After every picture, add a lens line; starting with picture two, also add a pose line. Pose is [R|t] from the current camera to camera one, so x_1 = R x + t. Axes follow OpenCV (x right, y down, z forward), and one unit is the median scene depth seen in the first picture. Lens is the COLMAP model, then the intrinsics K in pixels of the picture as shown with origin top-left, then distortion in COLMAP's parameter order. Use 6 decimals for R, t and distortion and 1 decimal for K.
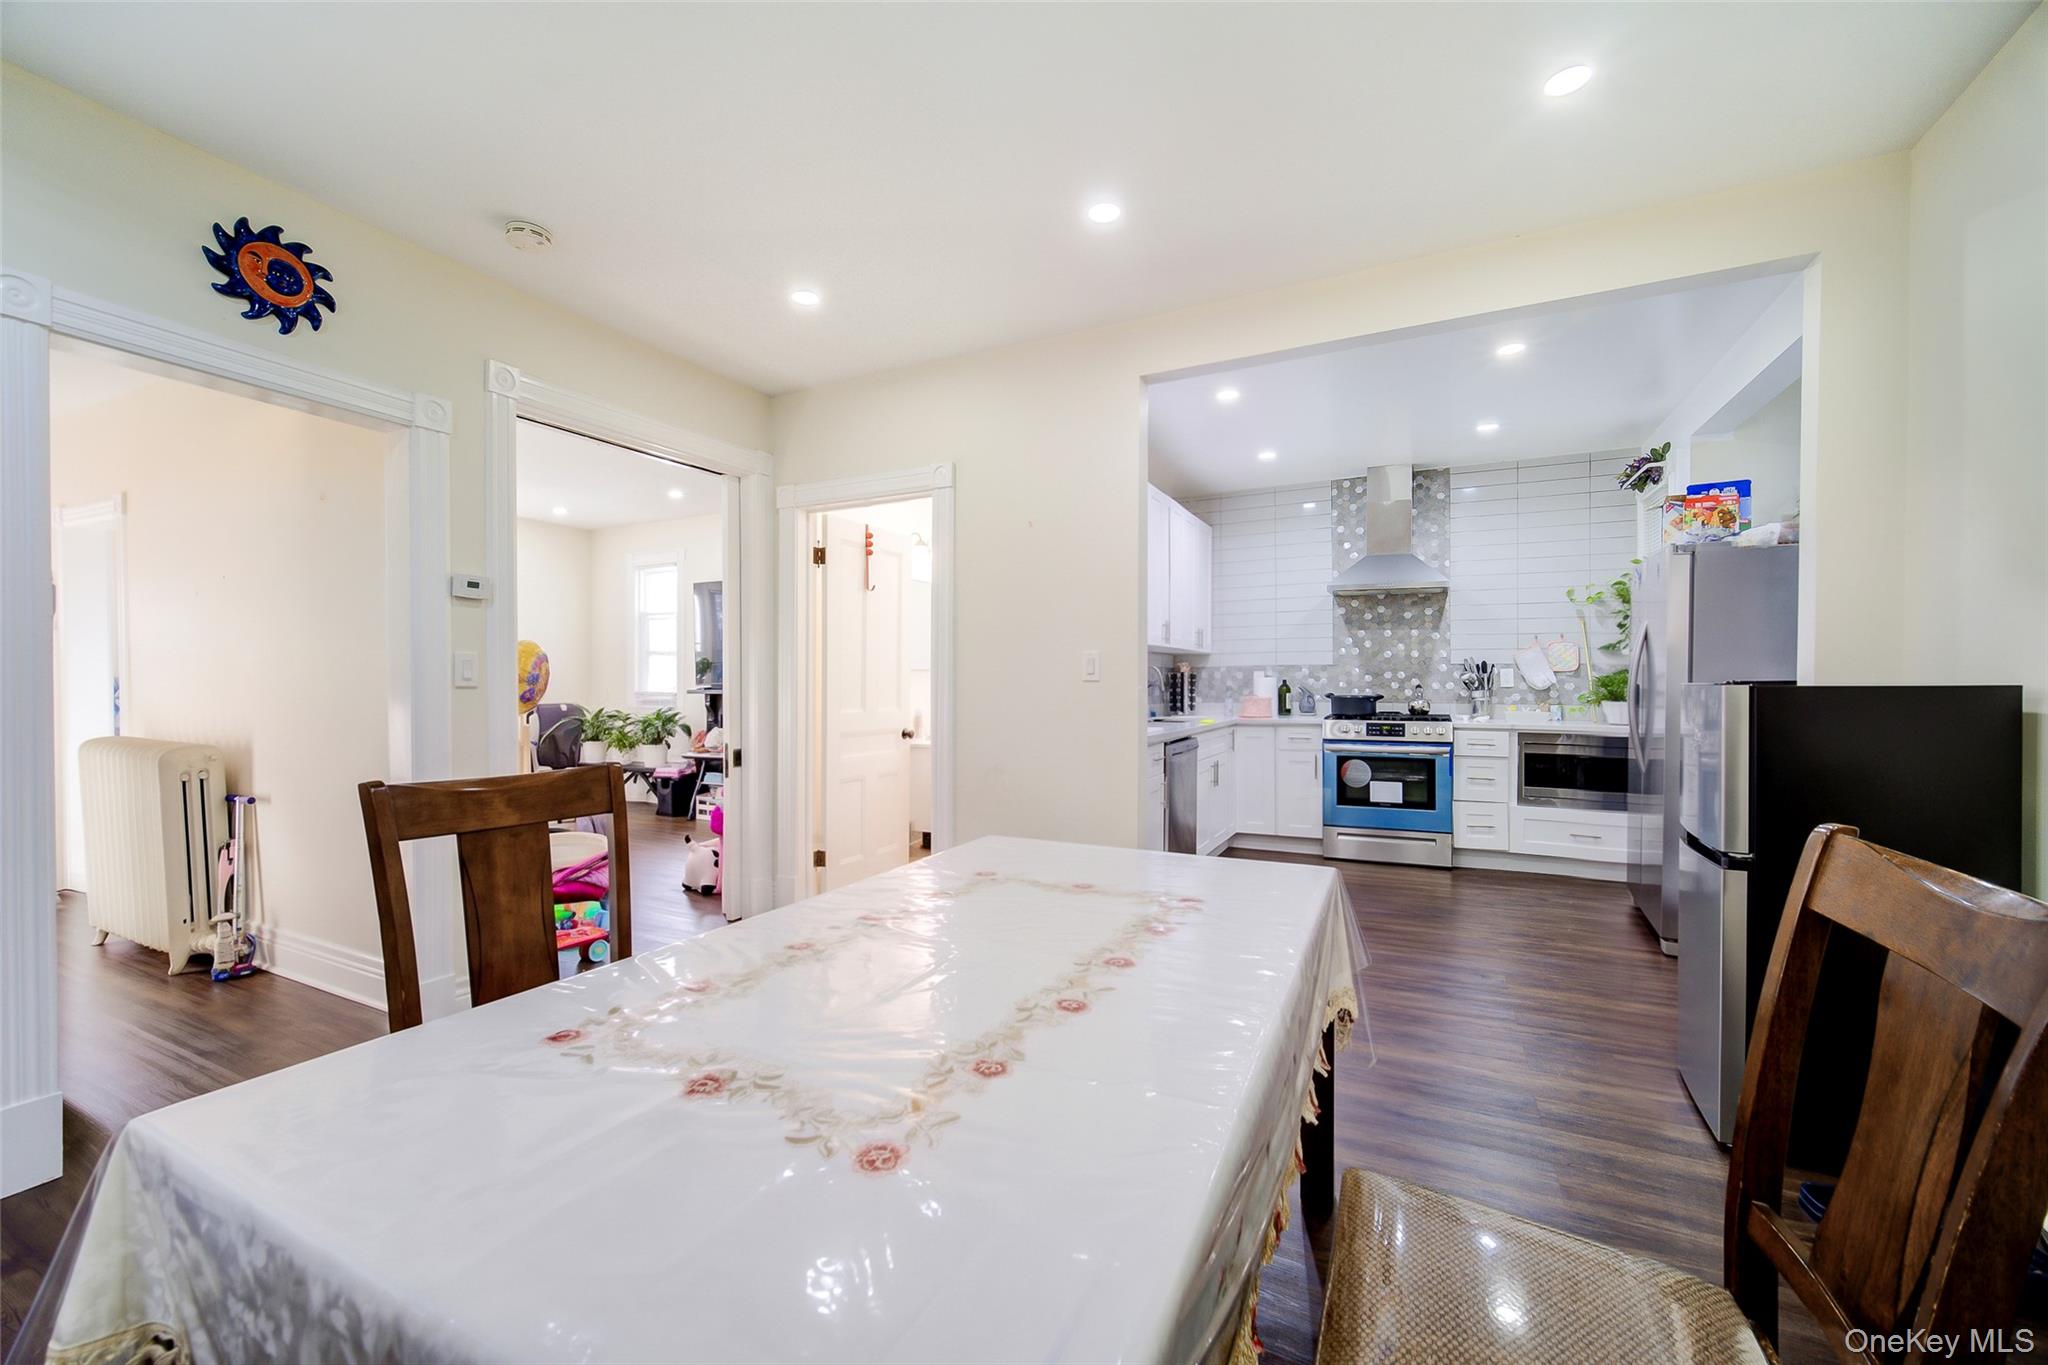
lens RADIAL K [[815.5, 0, 1013.9], [0, 815.5, 684.0], [0, 0, 1]] dist [-0.000009, -0.000163]
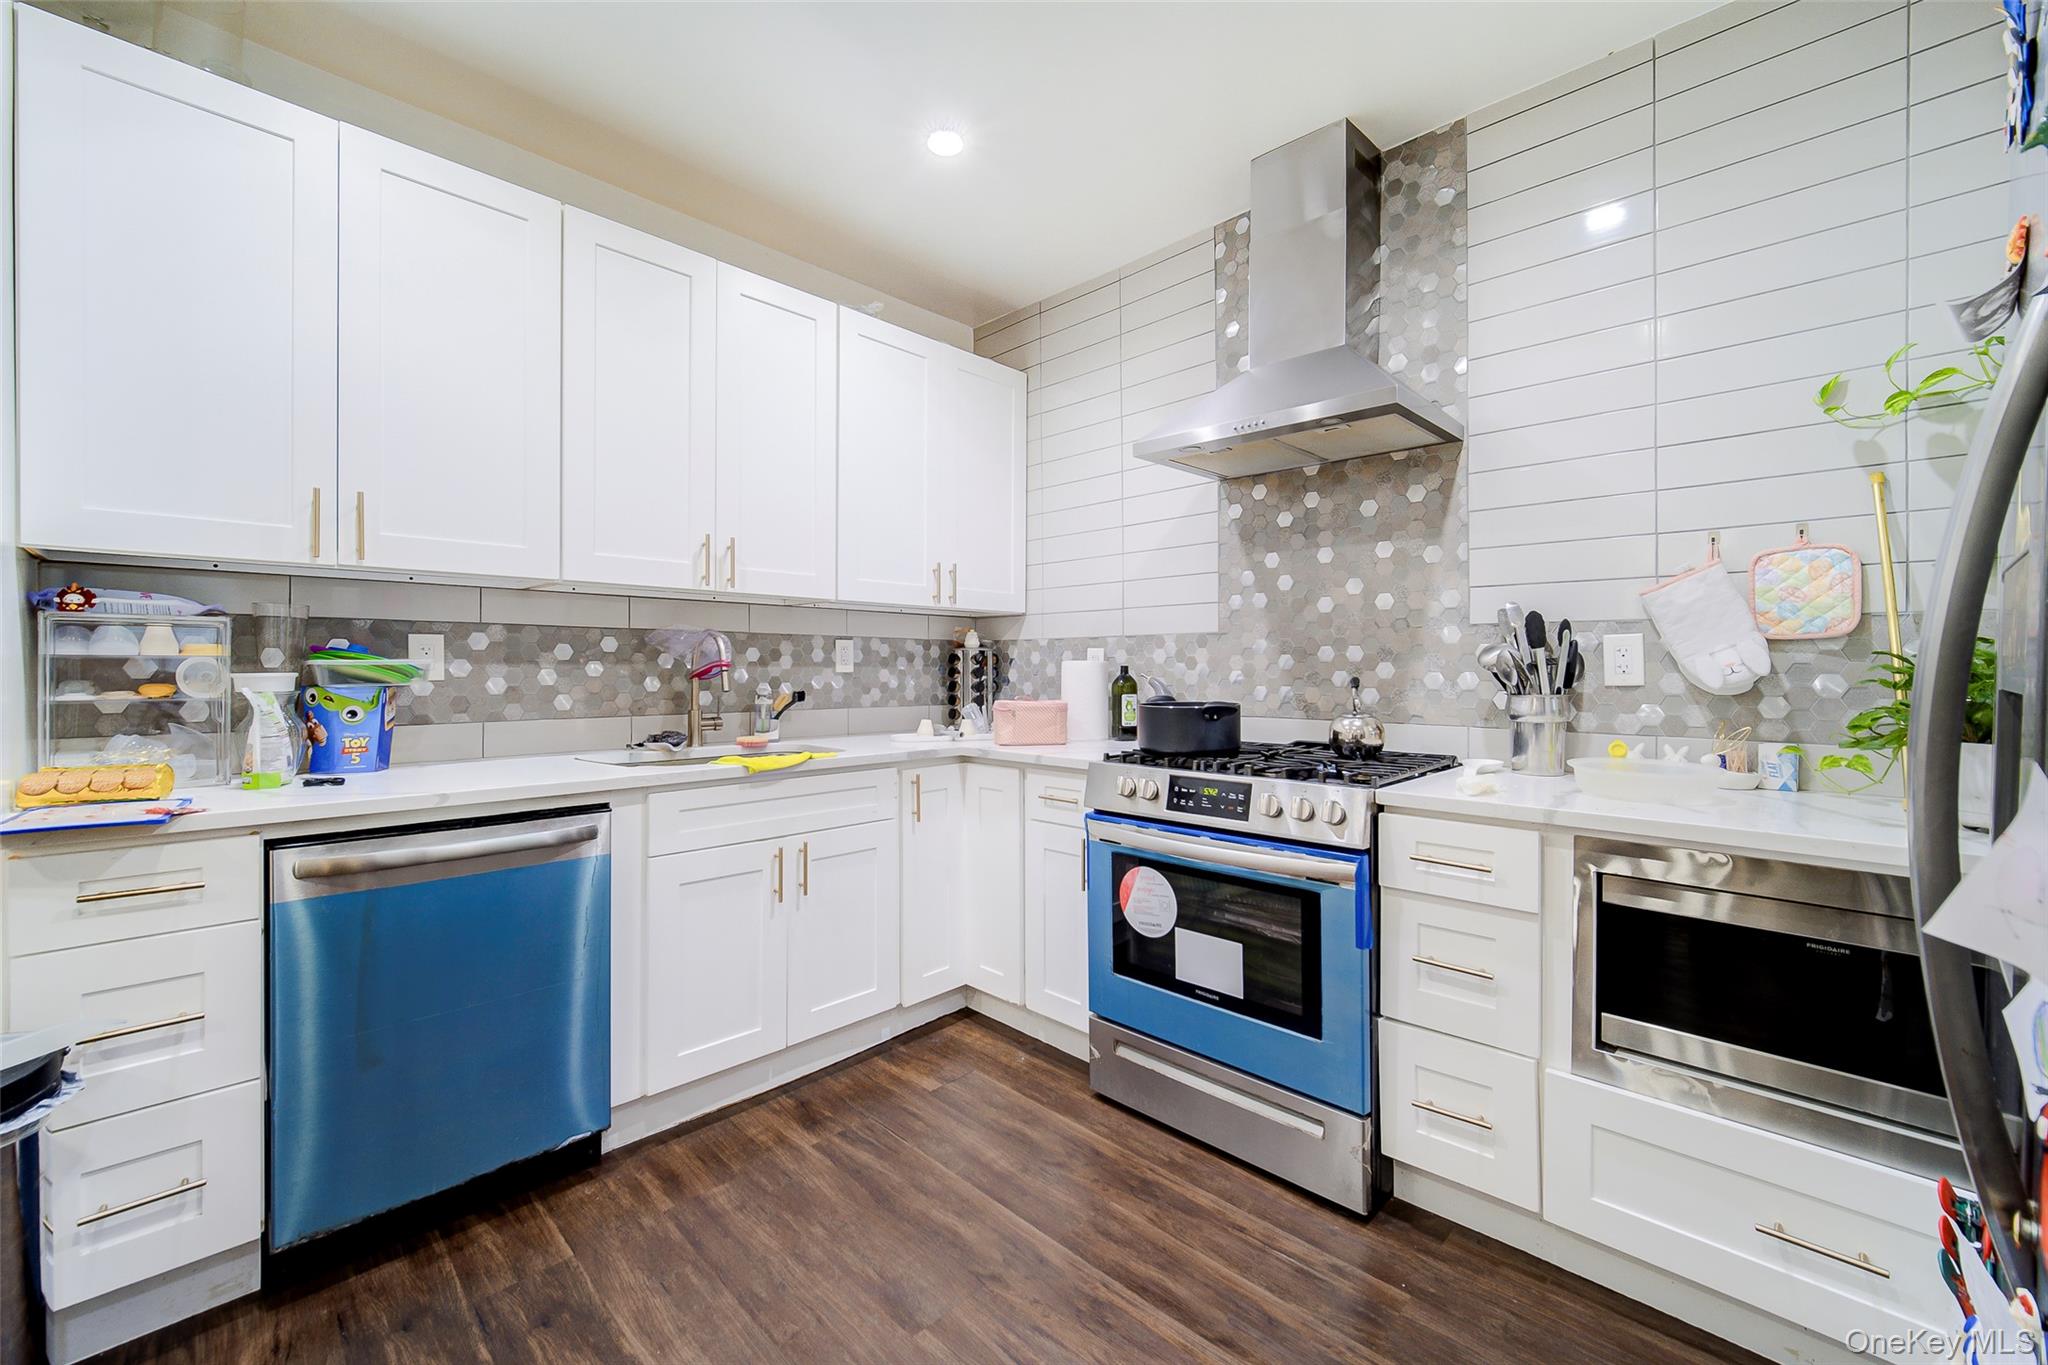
lens RADIAL K [[813.4, 0, 1020.4], [0, 813.4, 673.7], [0, 0, 1]] dist [-0.006211, -0.000385]
pose [[0.947610, 0.003022, -0.319416, 0.473388], [-0.001671, 0.999988, 0.004502, -0.002611], [0.319426, -0.003733, 0.947604, 0.587426]]
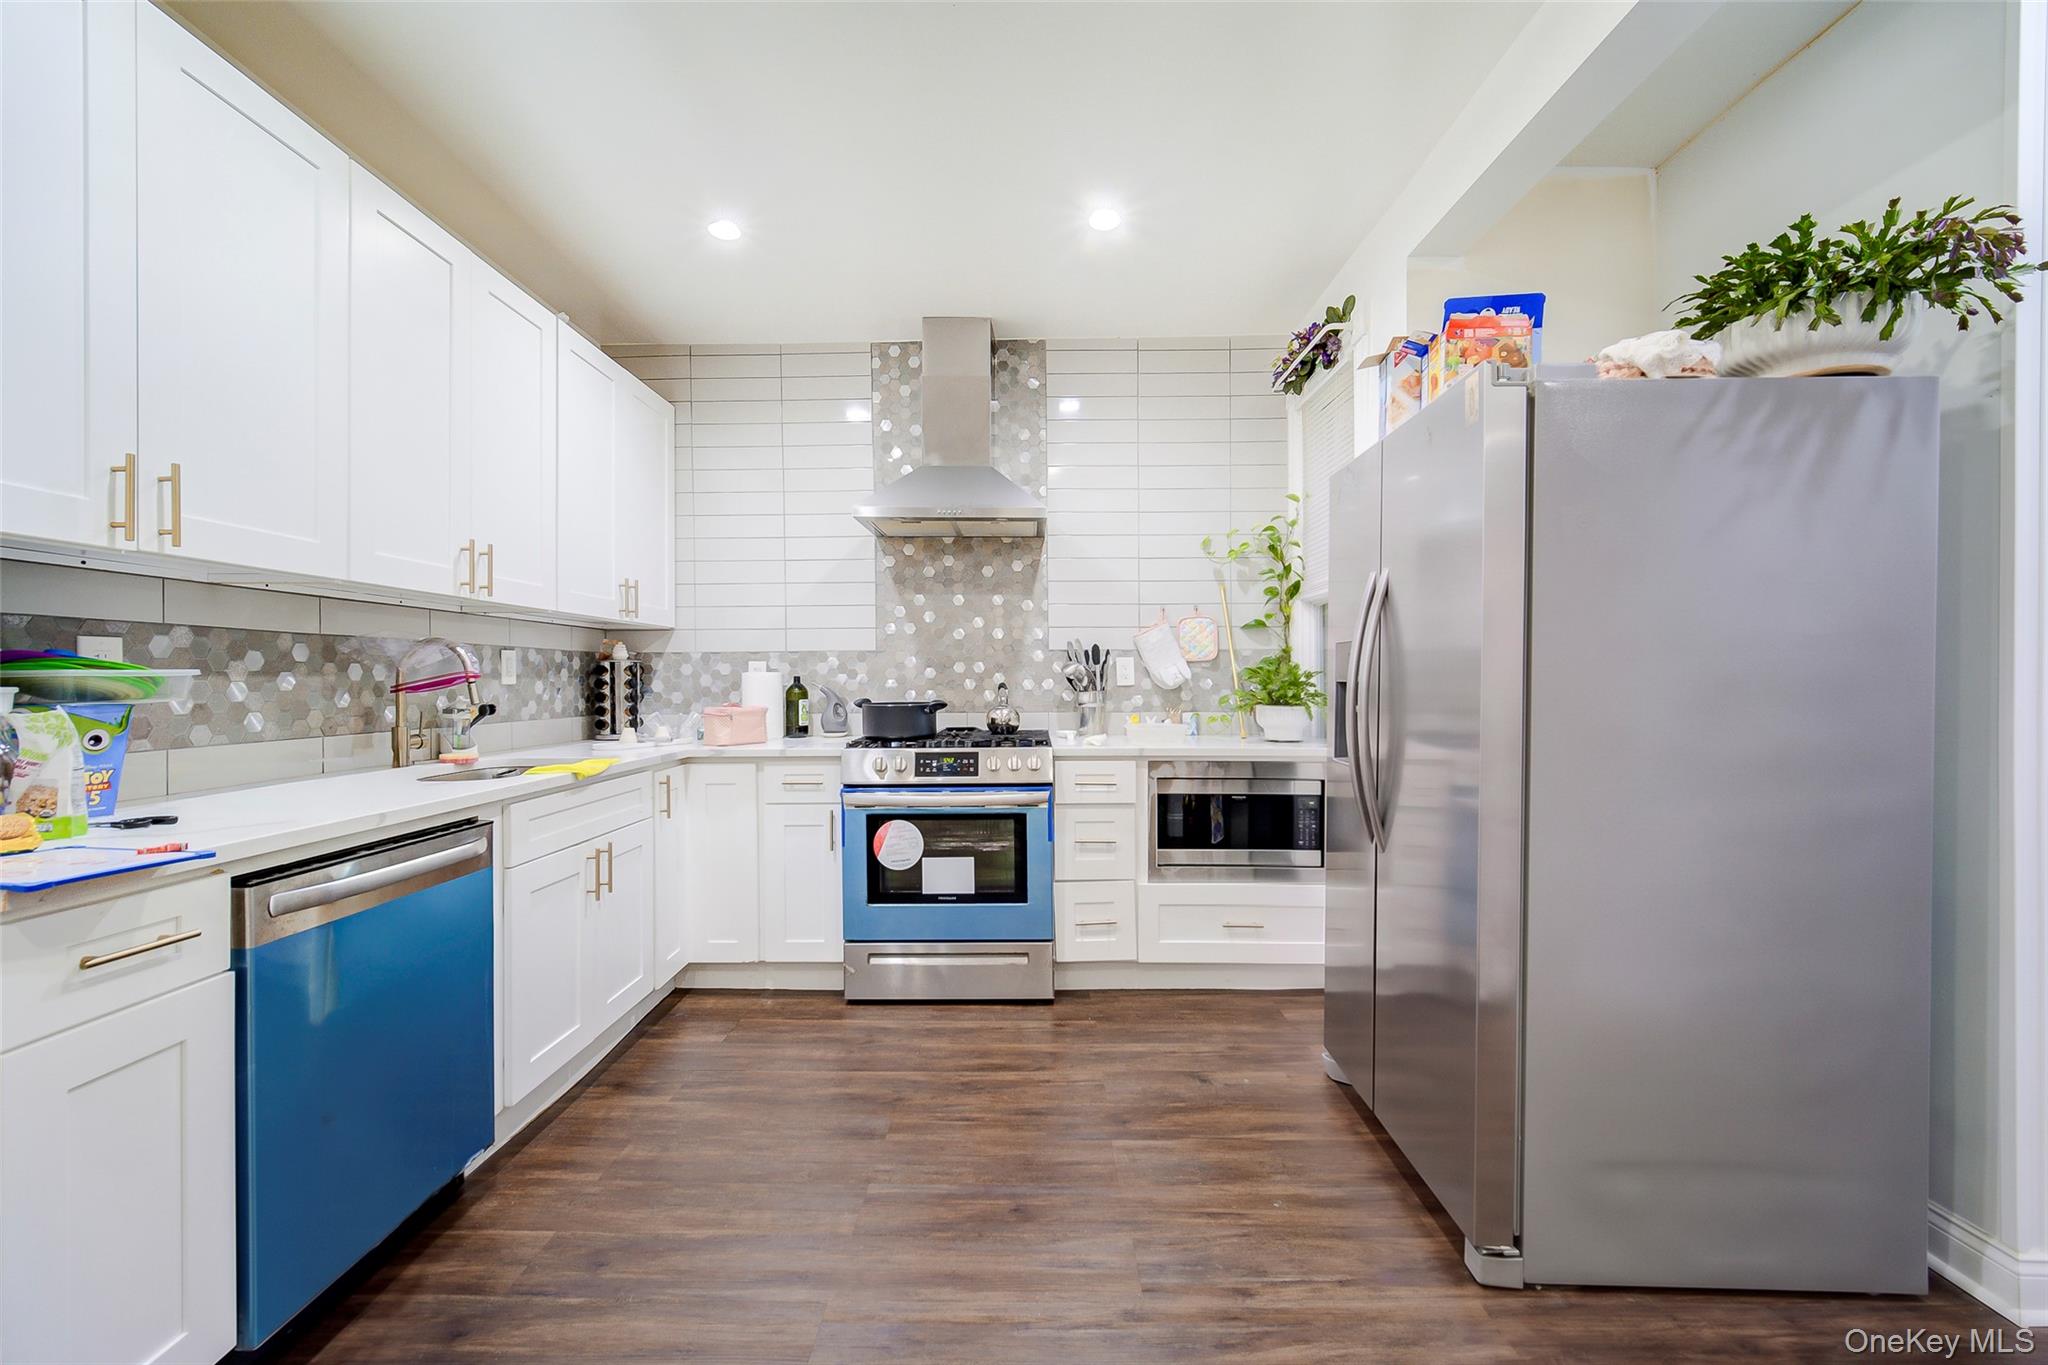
lens RADIAL K [[826.0, 0, 1000.3], [0, 826.0, 687.7], [0, 0, 1]] dist [-0.005013, -0.000771]
pose [[0.907656, -0.009904, 0.419599, 0.239716], [0.007231, 0.999942, 0.007958, -0.000578], [-0.419654, -0.004189, 0.907675, 0.447997]]
